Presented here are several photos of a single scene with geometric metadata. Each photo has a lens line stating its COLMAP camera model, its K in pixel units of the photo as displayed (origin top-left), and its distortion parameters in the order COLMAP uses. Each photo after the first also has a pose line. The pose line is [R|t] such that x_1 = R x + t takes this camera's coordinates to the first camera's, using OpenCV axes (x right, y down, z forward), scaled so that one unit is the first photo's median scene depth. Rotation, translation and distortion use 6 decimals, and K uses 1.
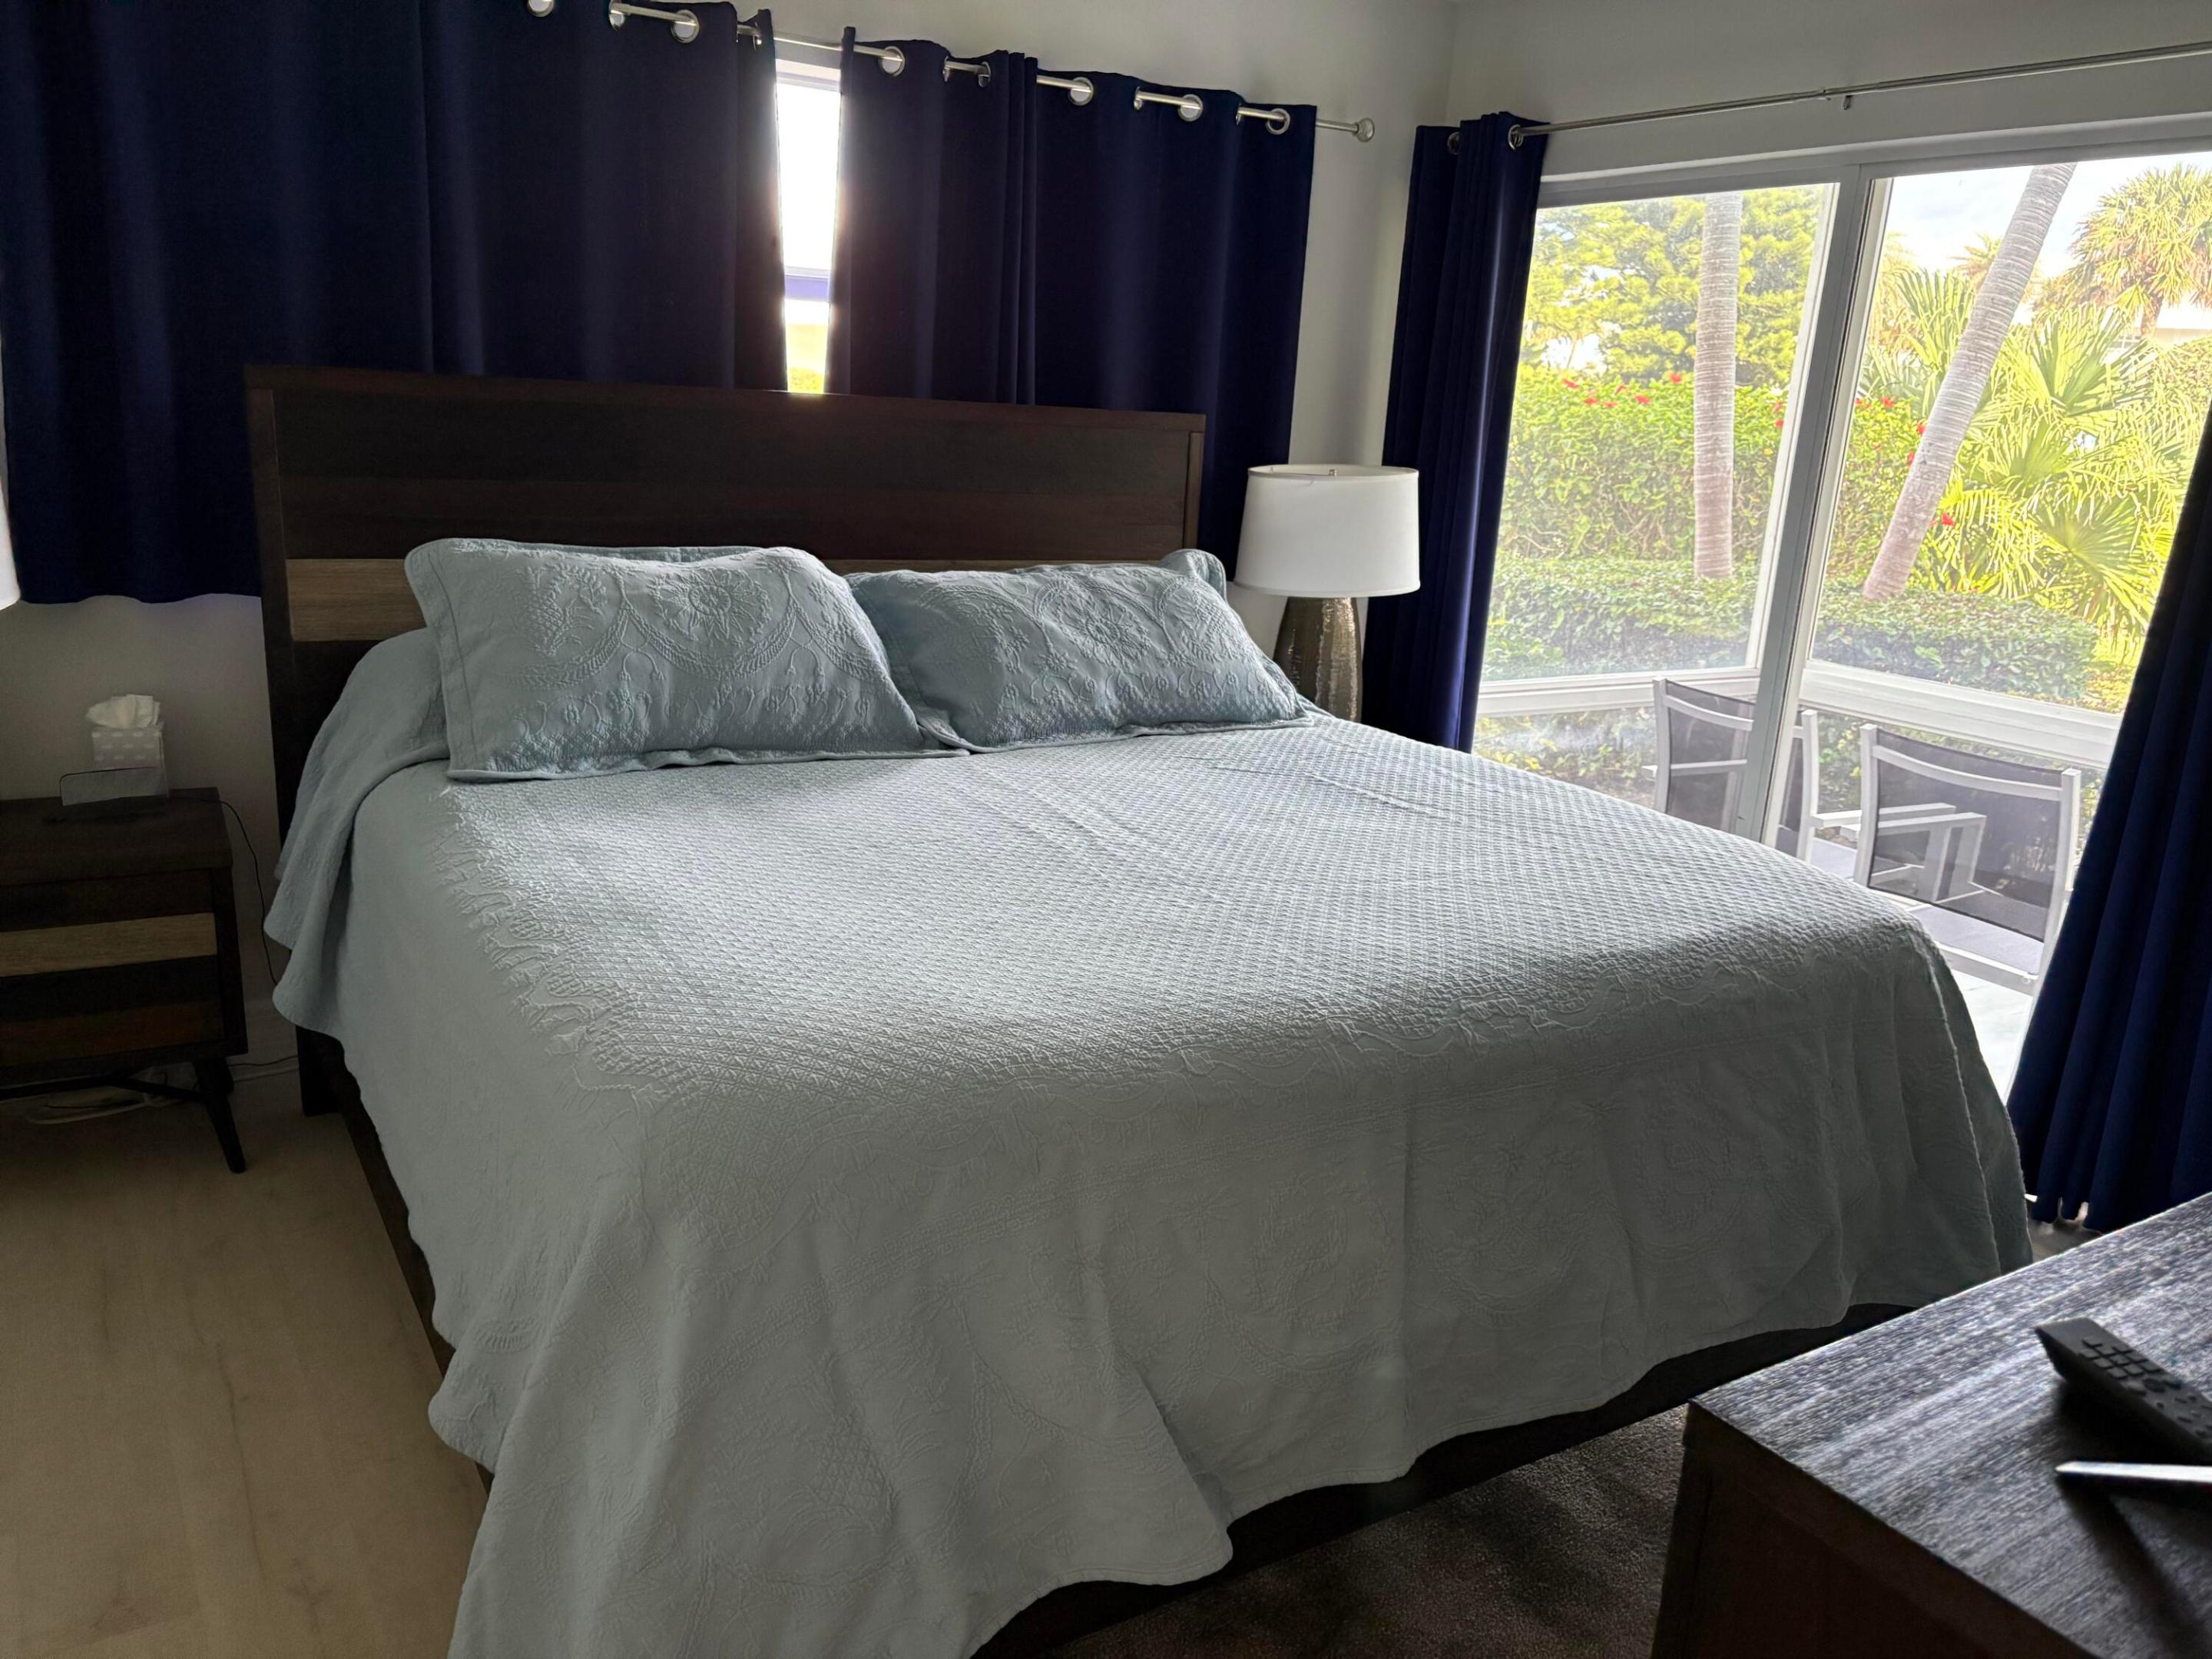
lens RADIAL K [[1669.9, 0, 1103.7], [0, 1669.9, 832.7], [0, 0, 1]] dist [0.082677, -0.079309]
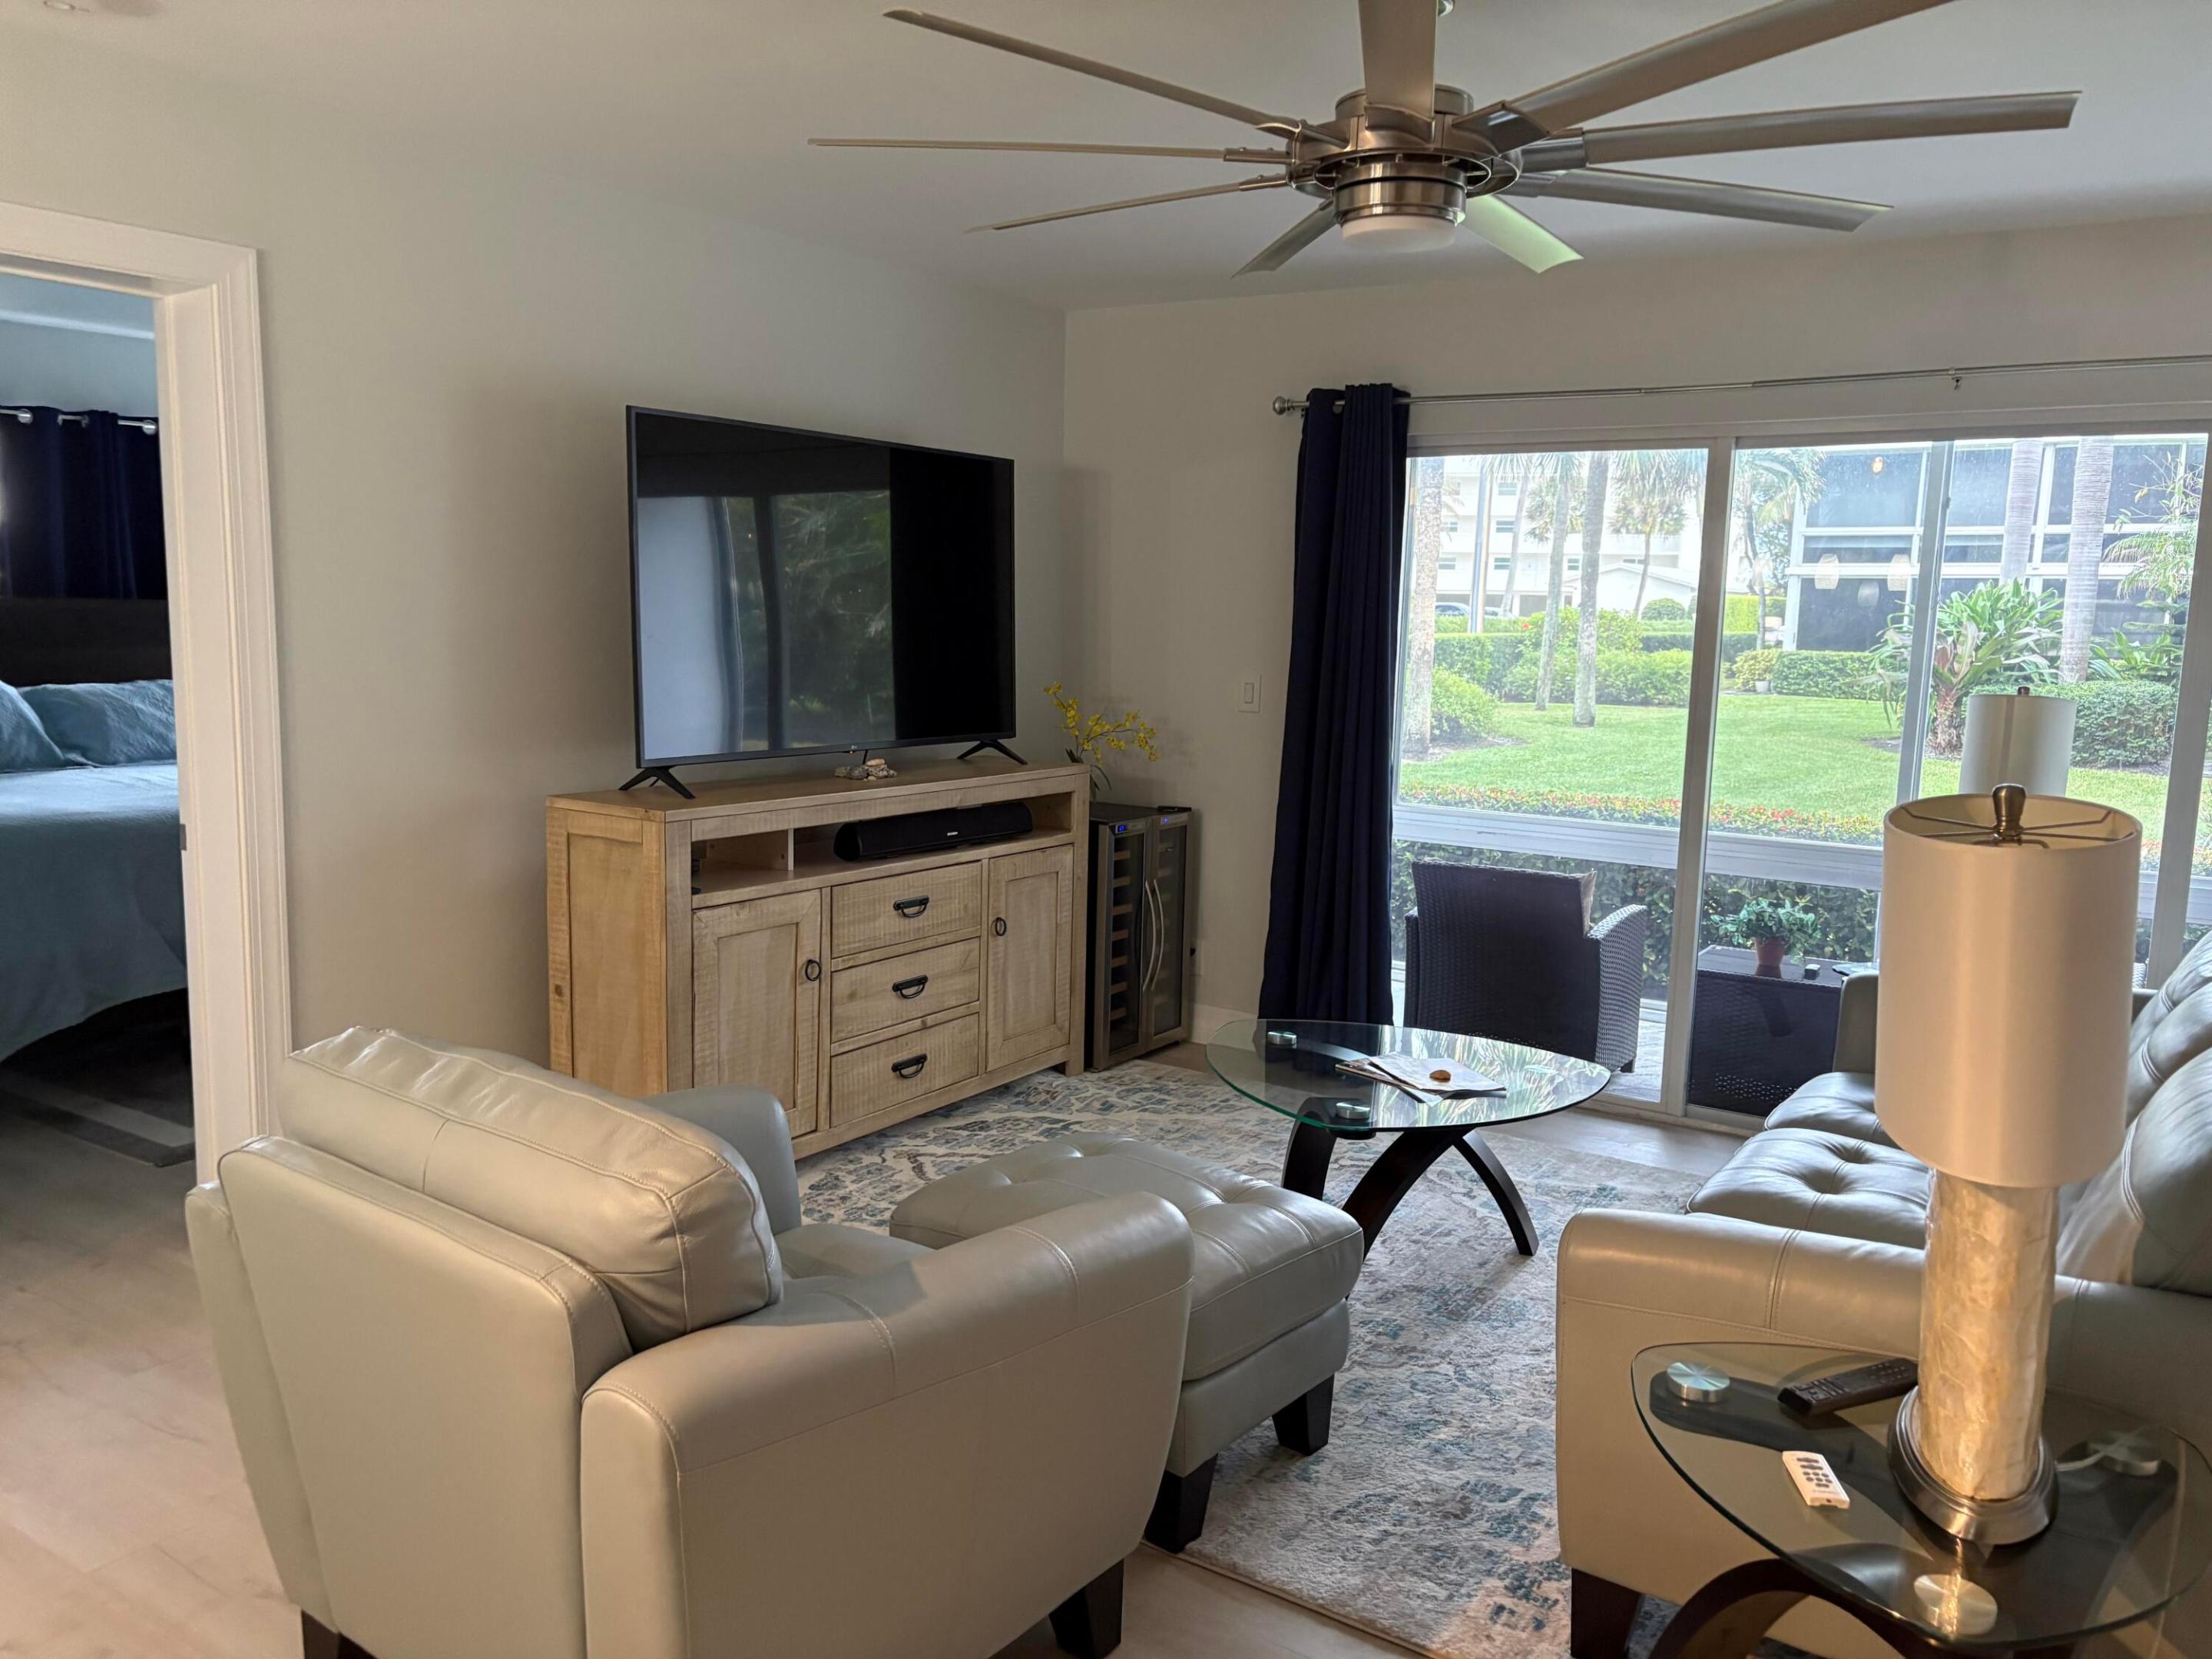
lens RADIAL K [[1716.3, 0, 1104.0], [0, 1716.3, 840.8], [0, 0, 1]] dist [0.020704, 0.009130]
pose [[0.917410, -0.090257, 0.387573, 0.195883], [0.130253, 0.988397, -0.078141, 0.321688], [-0.376023, 0.122170, 0.918521, -1.210636]]
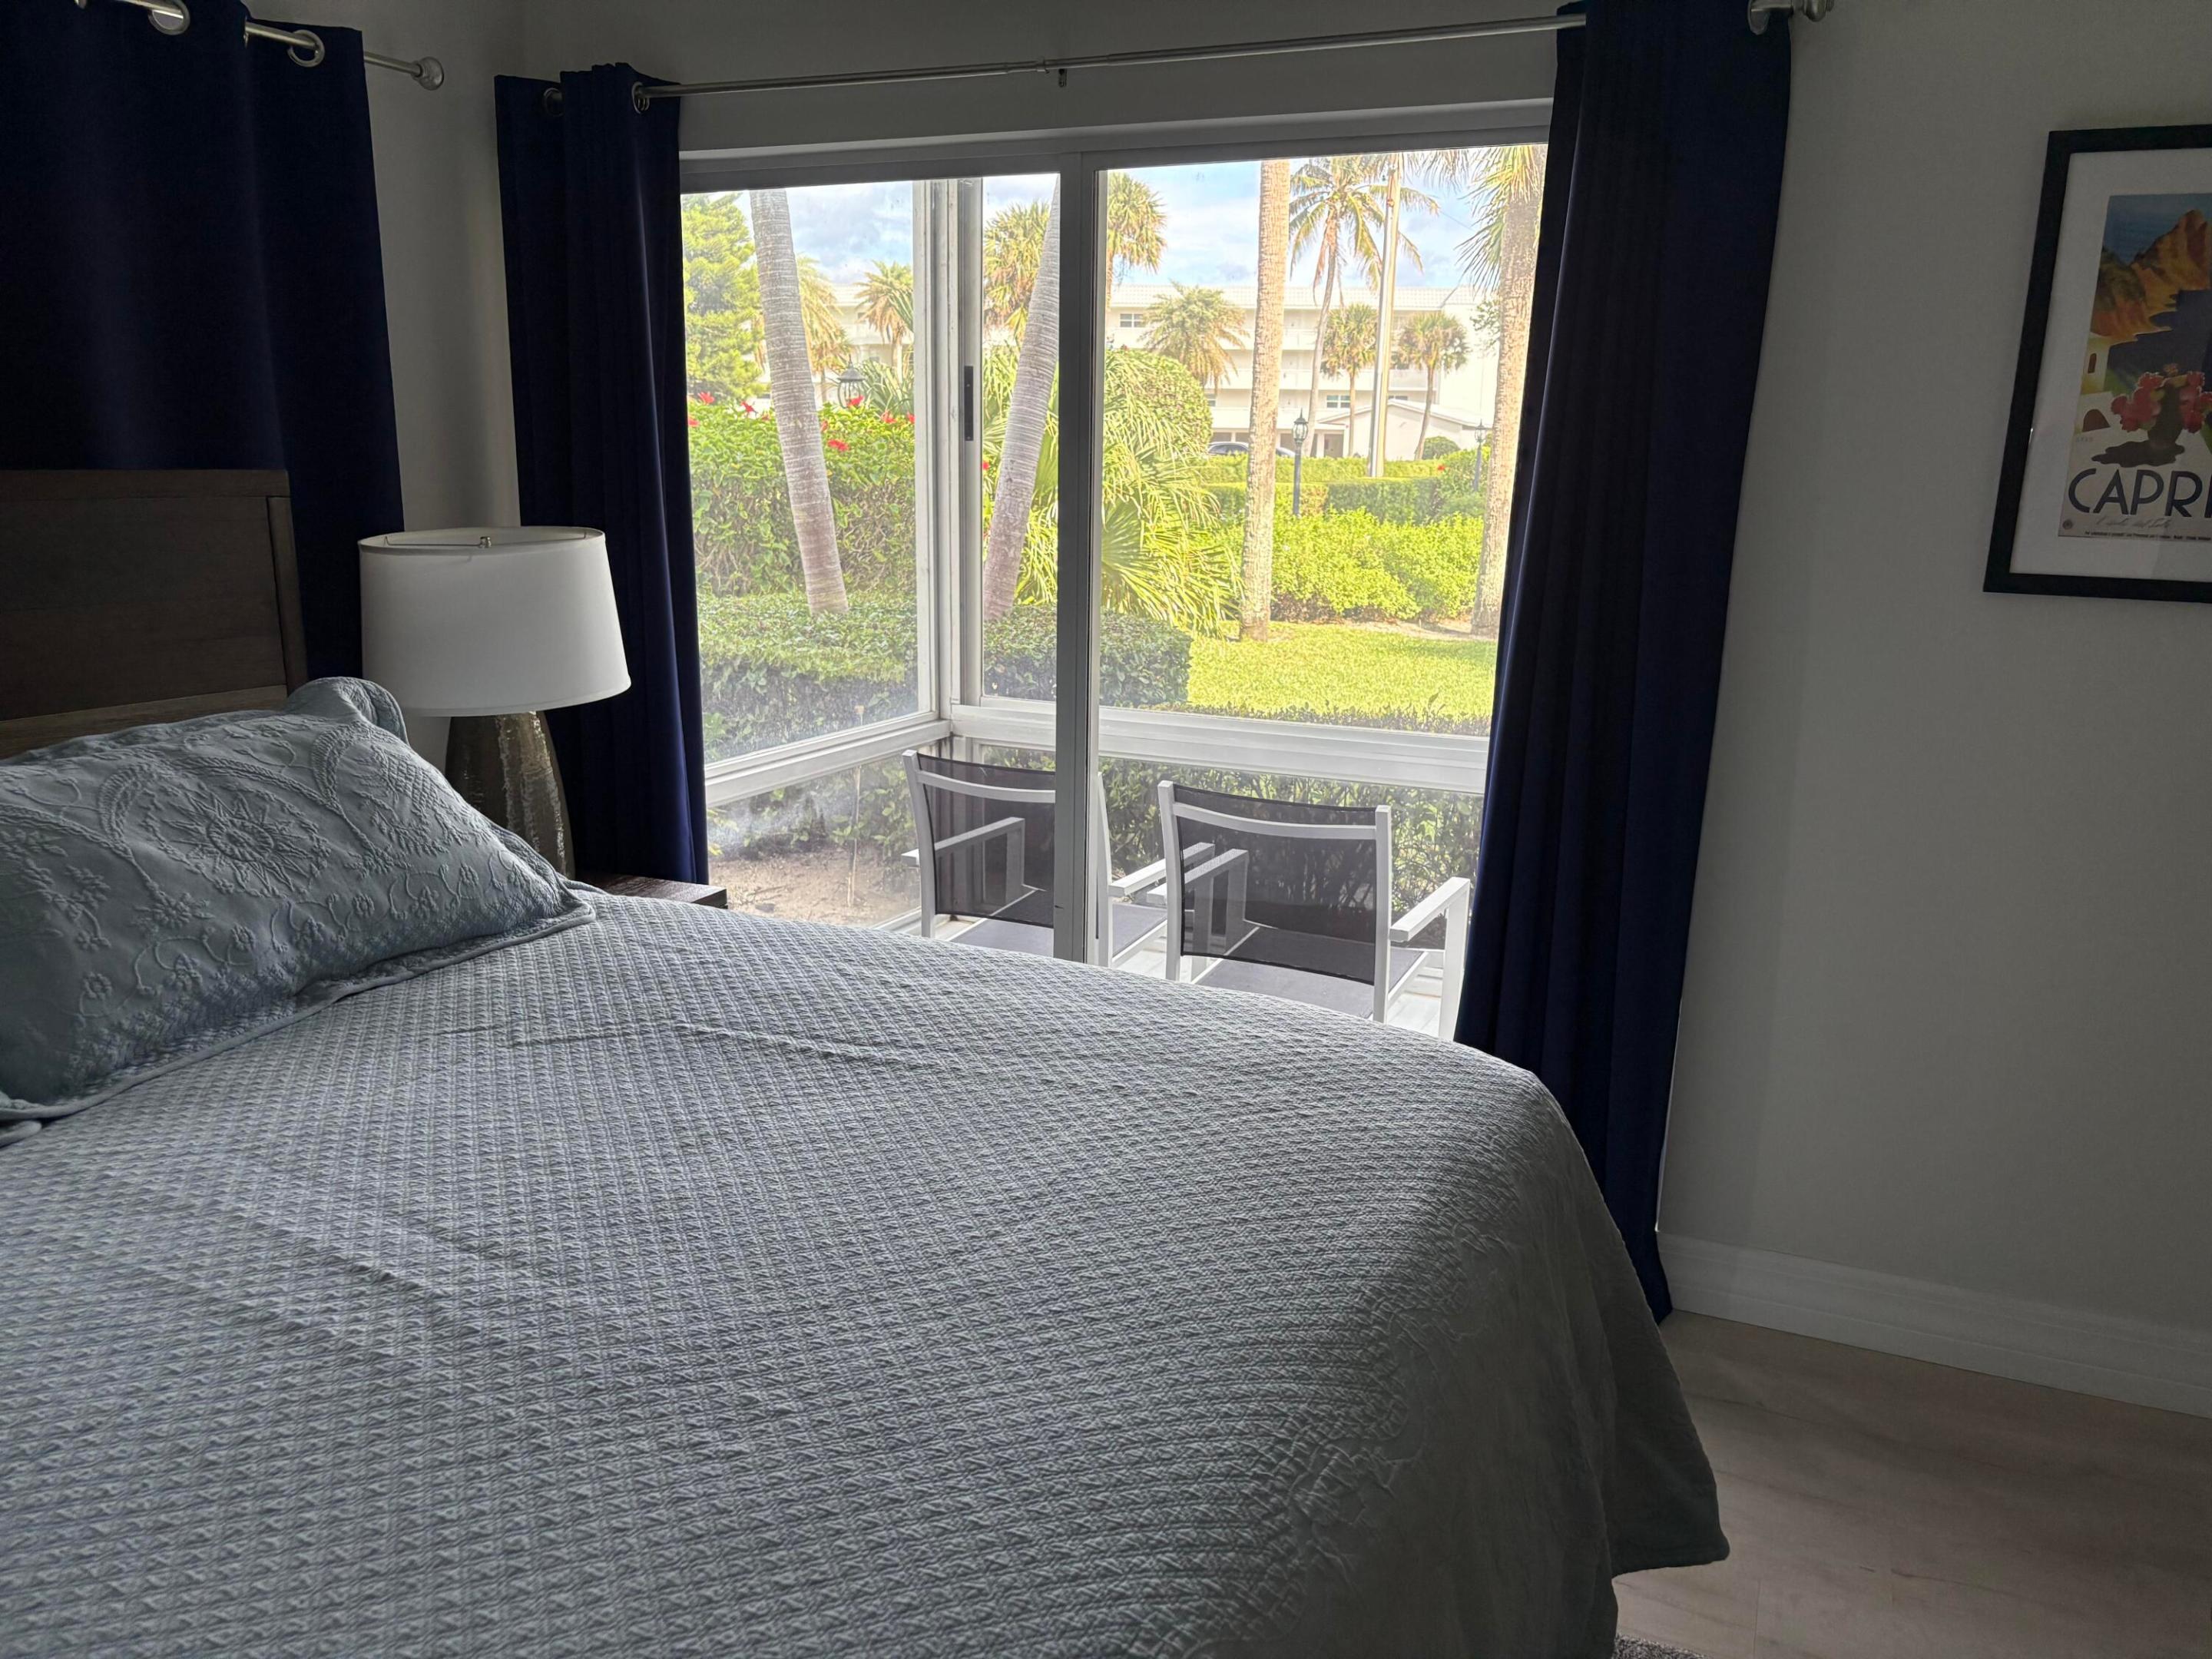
lens RADIAL K [[1669.9, 0, 1103.7], [0, 1669.9, 832.7], [0, 0, 1]] dist [0.082677, -0.079309]
pose [[0.831363, -0.164442, 0.530843, -0.063998], [0.169797, 0.984703, 0.039114, -0.092542], [-0.529154, 0.057617, 0.846567, 0.315607]]
